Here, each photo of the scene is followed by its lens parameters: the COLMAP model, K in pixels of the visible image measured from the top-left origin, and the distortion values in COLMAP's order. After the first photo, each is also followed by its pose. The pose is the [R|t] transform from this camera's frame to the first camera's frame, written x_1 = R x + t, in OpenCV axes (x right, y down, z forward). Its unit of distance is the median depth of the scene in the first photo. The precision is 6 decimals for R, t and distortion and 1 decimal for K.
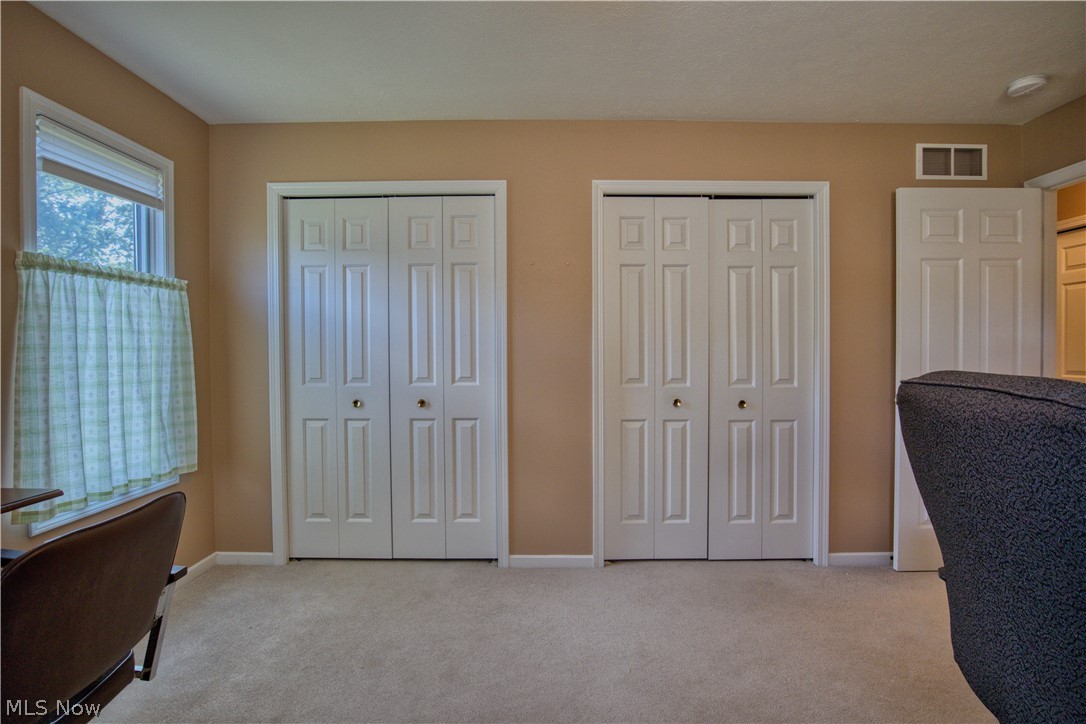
lens RADIAL K [[543.7, 0, 546.2], [0, 543.7, 361.2], [0, 0, 1]] dist [-0.049522, 0.015337]
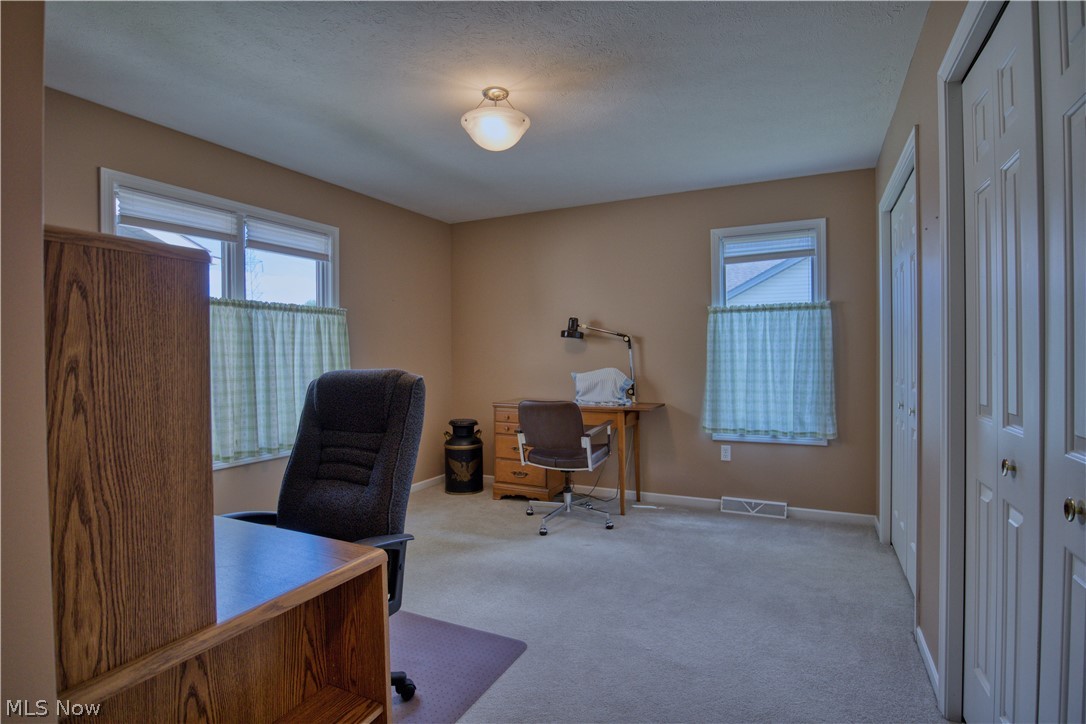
lens RADIAL K [[543.7, 0, 546.2], [0, 543.7, 361.2], [0, 0, 1]] dist [-0.049522, 0.015337]
pose [[-0.439330, 0.015102, -0.898199, 1.115604], [-0.005914, 0.999788, 0.019702, -0.020739], [0.898306, 0.013968, -0.439148, 1.178666]]
